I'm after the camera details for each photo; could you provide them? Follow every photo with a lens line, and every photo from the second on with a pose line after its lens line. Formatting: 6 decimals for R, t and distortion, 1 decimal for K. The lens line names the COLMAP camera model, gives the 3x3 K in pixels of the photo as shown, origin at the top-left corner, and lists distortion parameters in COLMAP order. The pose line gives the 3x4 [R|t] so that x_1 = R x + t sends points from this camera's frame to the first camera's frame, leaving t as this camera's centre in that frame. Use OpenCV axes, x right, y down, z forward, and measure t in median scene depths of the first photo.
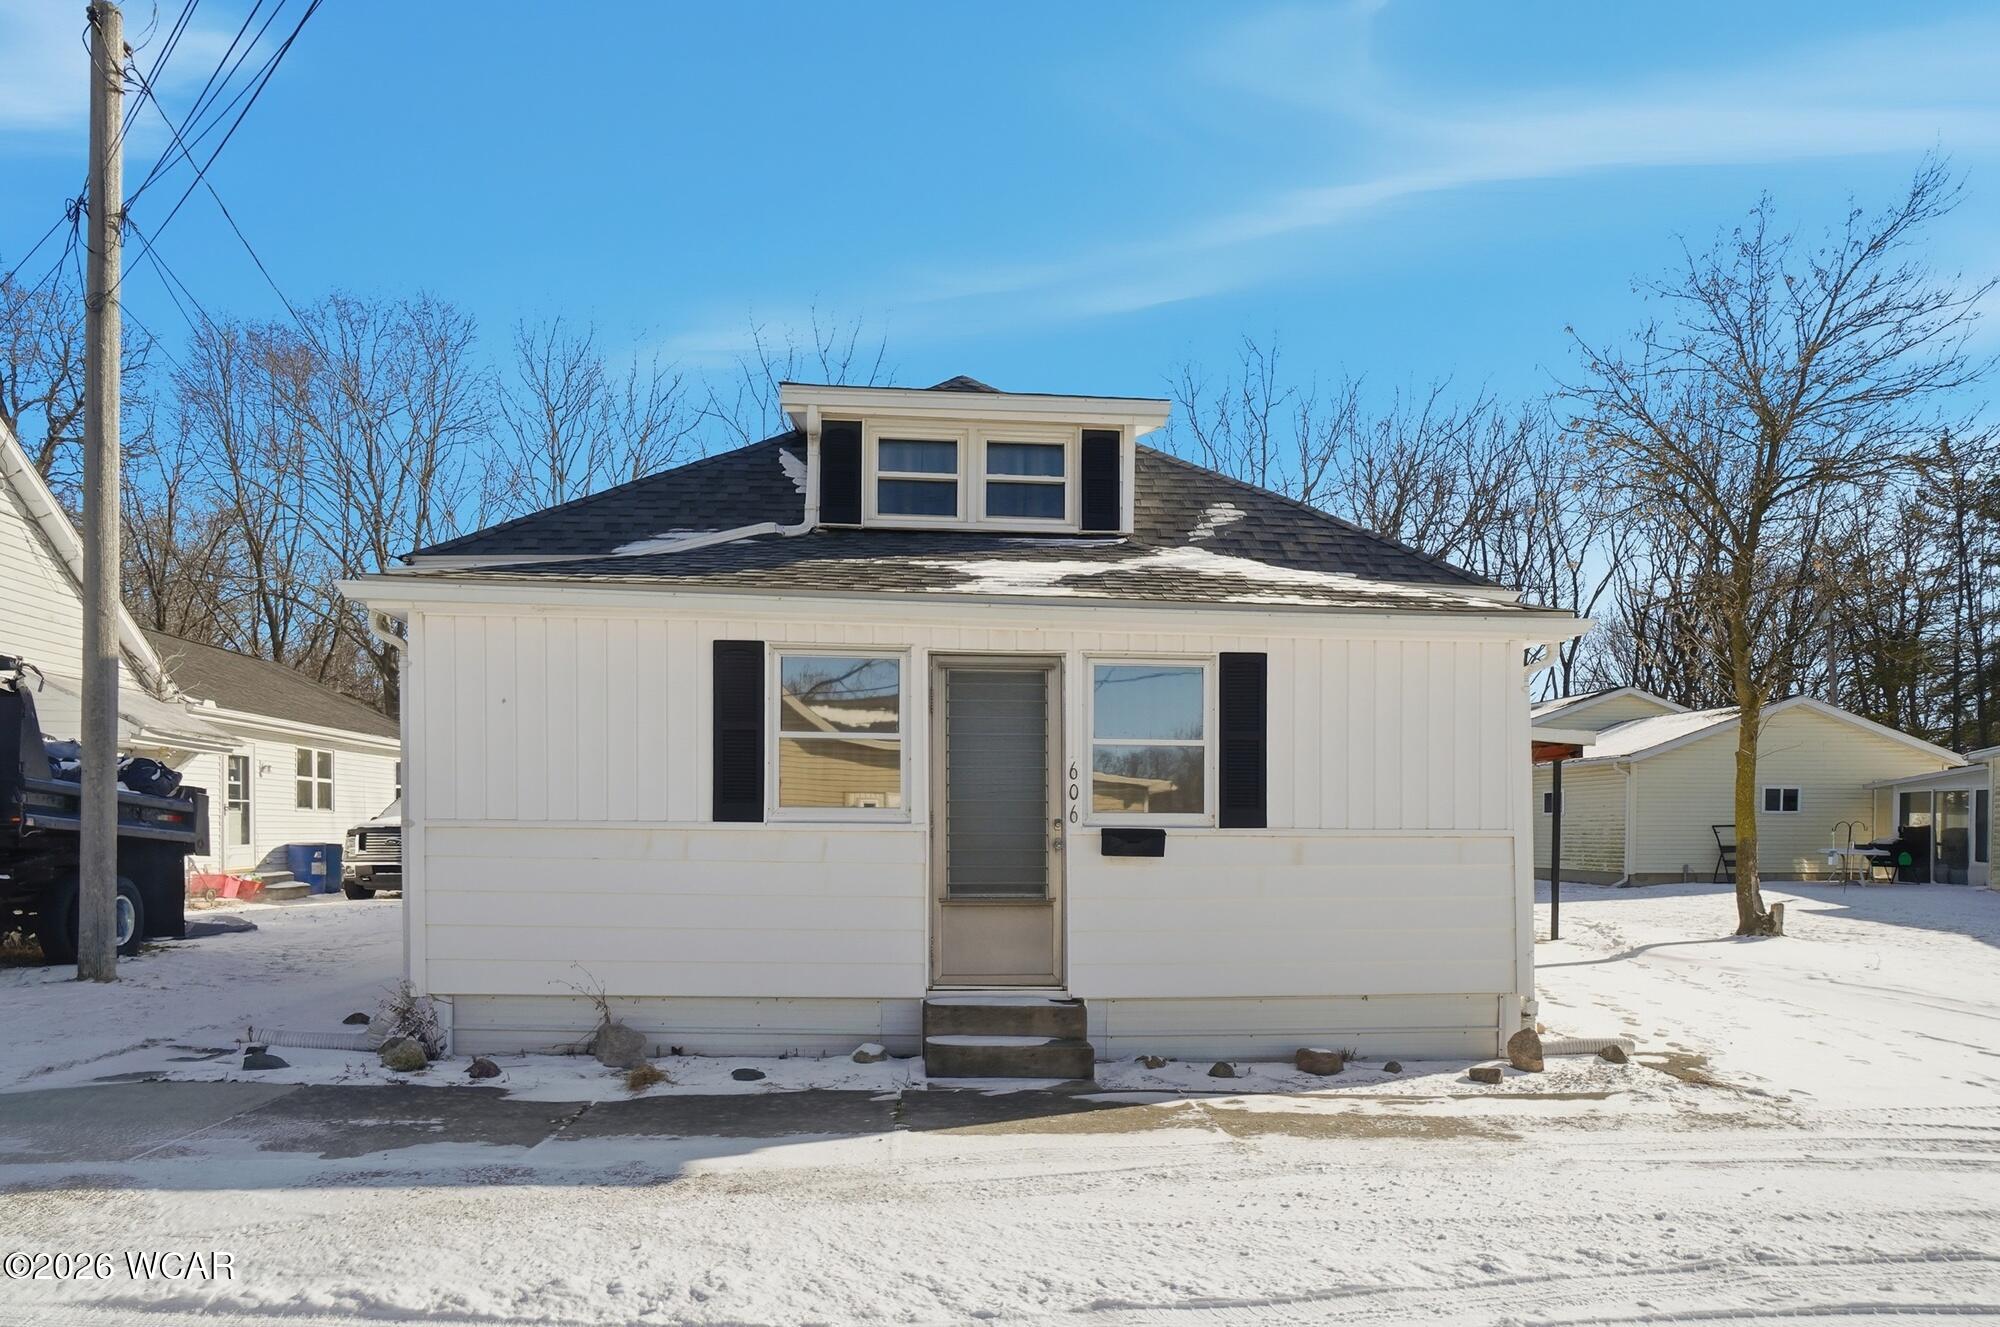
lens RADIAL K [[1098.3, 0, 1000.0], [0, 1098.3, 663.5], [0, 0, 1]] dist [-0.004987, 0.000781]
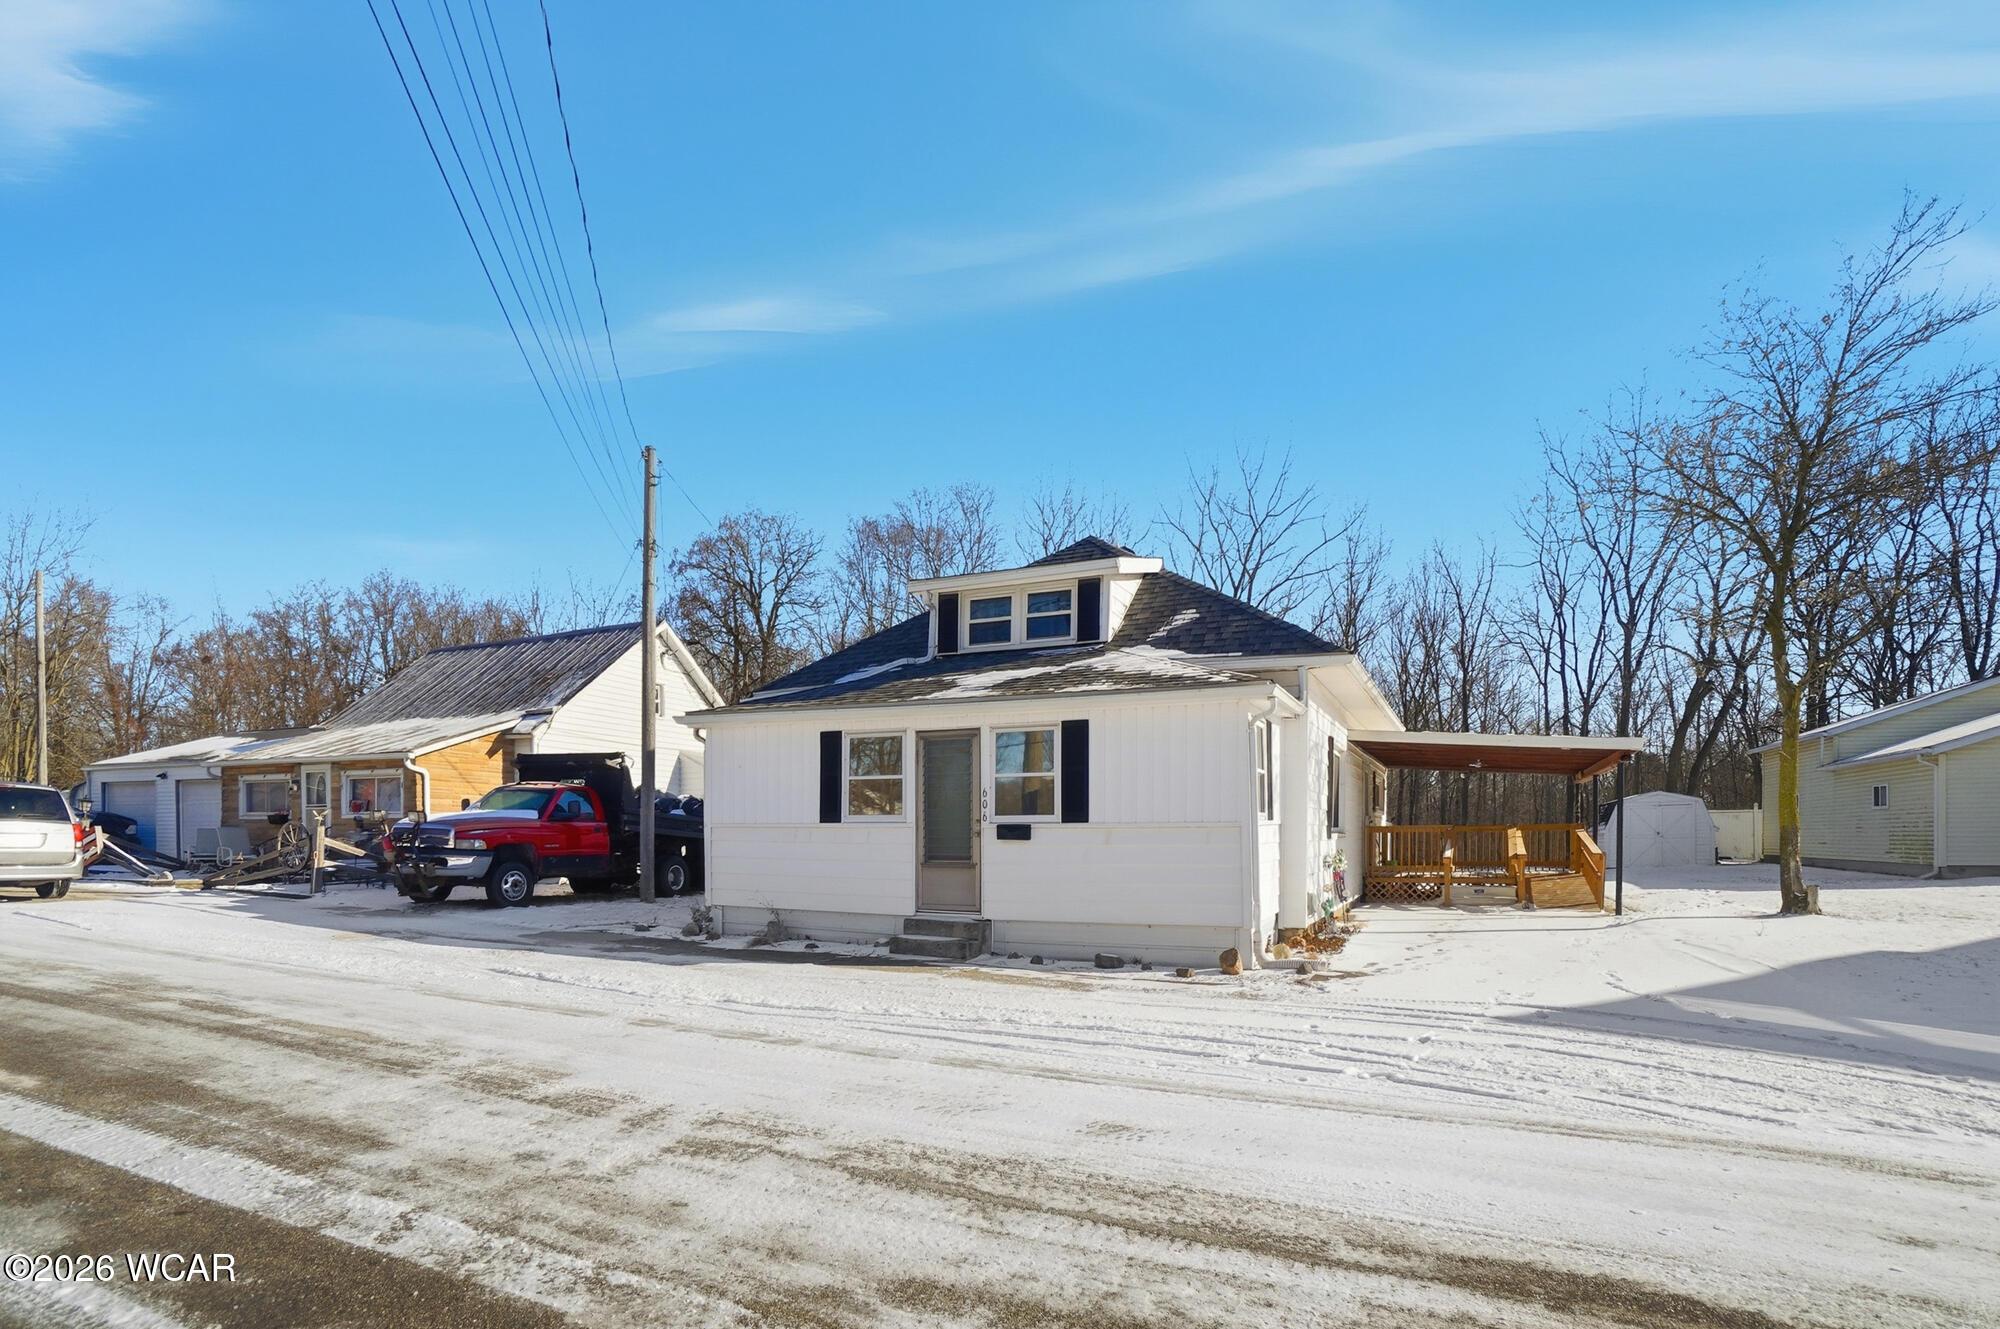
lens RADIAL K [[911.7, 0, 1080.5], [0, 911.7, 631.2], [0, 0, 1]] dist [-0.031761, 0.000117]
pose [[0.899514, -0.104897, -0.424113, 0.876545], [0.072437, 0.993121, -0.091999, -0.016594], [0.430846, 0.052033, 0.900924, -0.298296]]
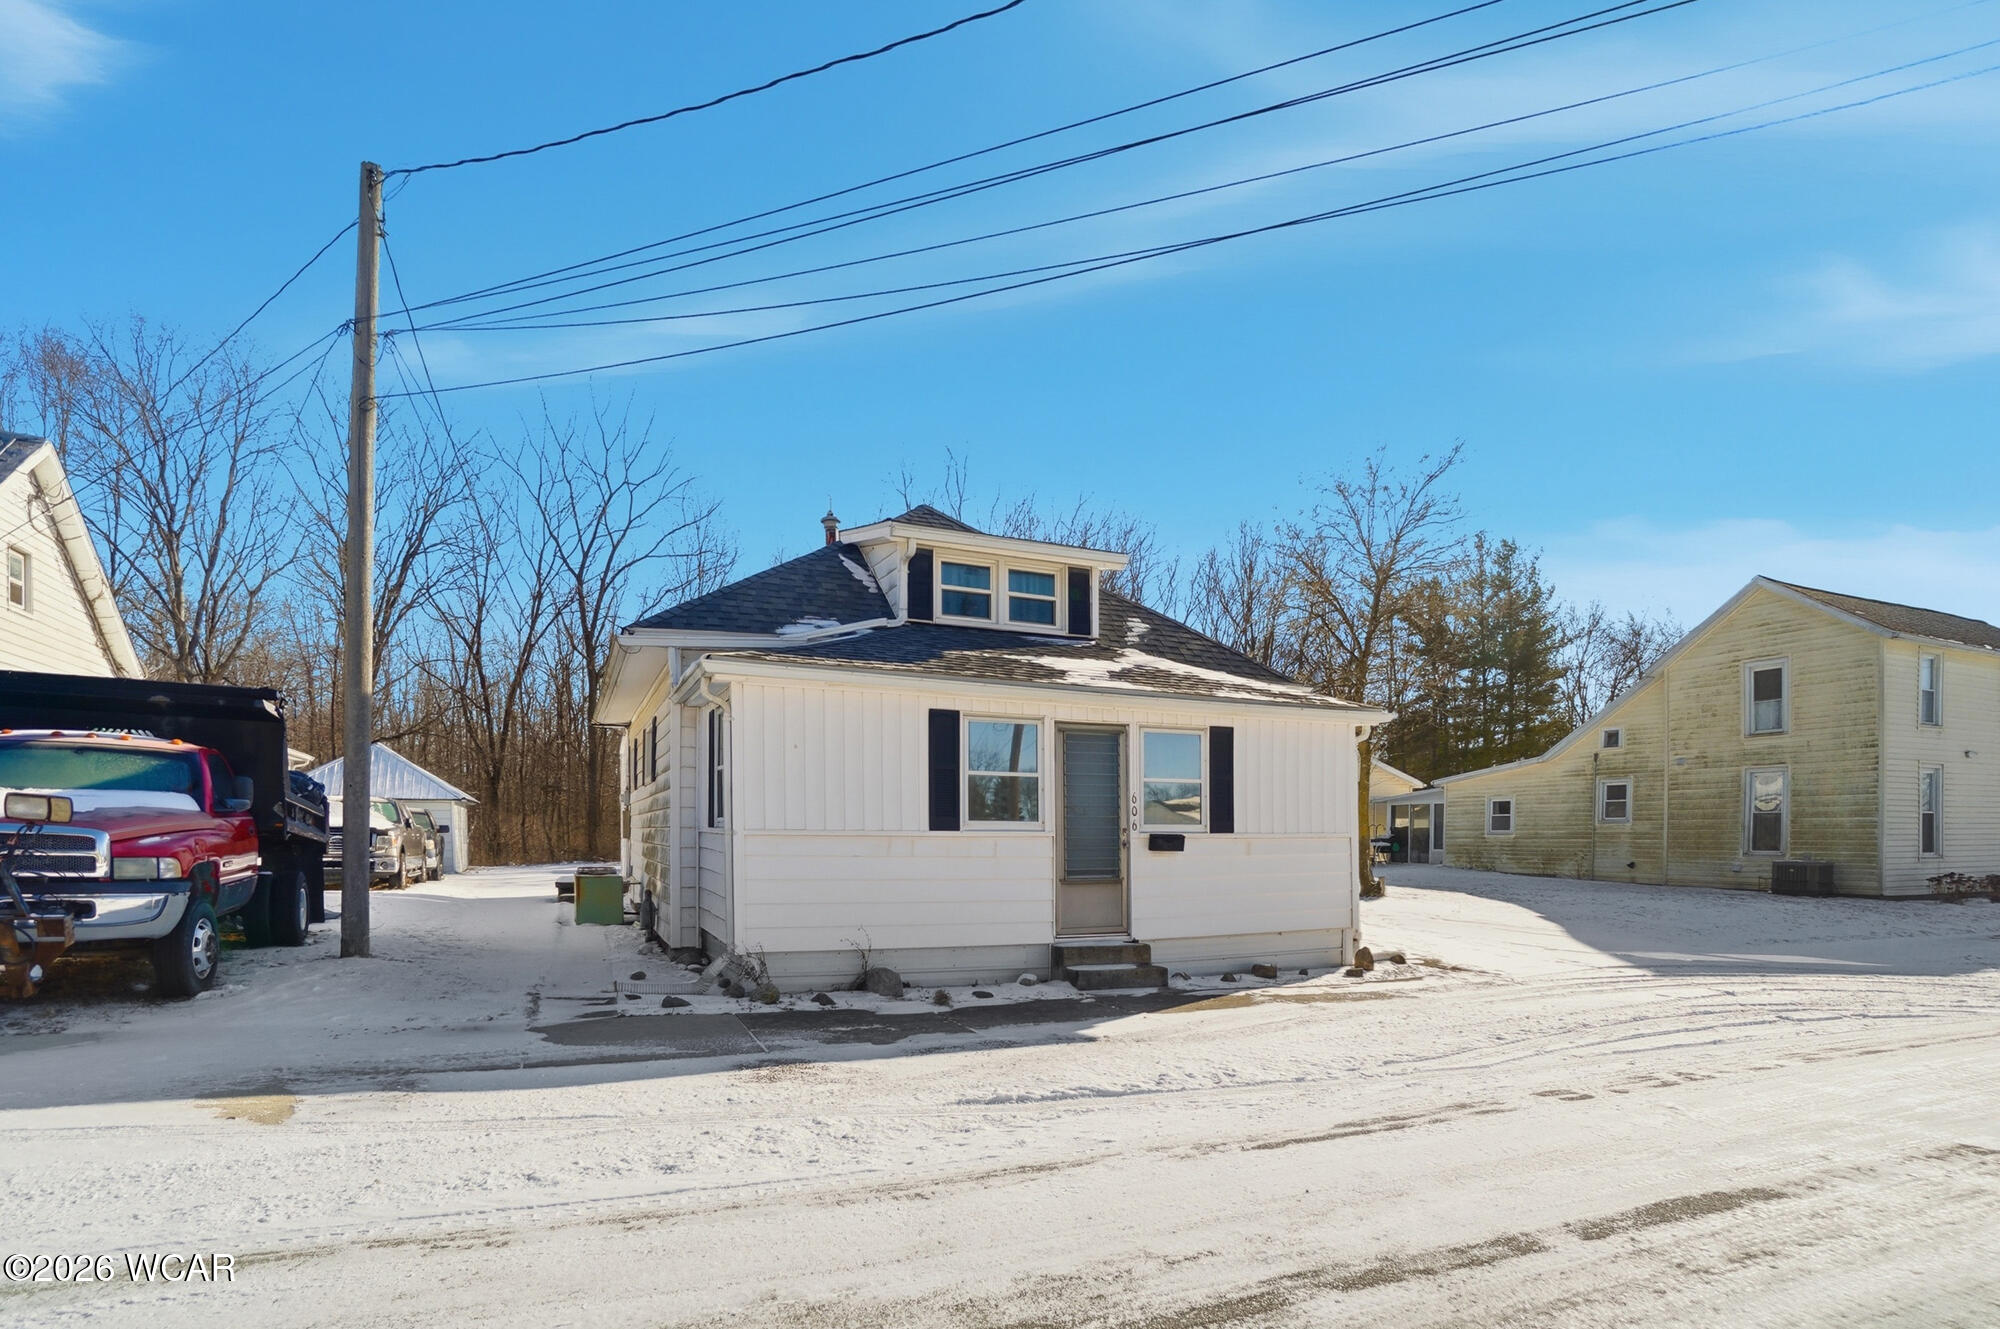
lens RADIAL K [[912.0, 0, 963.4], [0, 912.0, 664.2], [0, 0, 1]] dist [-0.032105, 0.000025]
pose [[0.954057, 0.051788, 0.295114, -0.574997], [-0.043177, 0.998432, -0.035623, -0.039182], [-0.296496, 0.021244, 0.954798, -0.199009]]
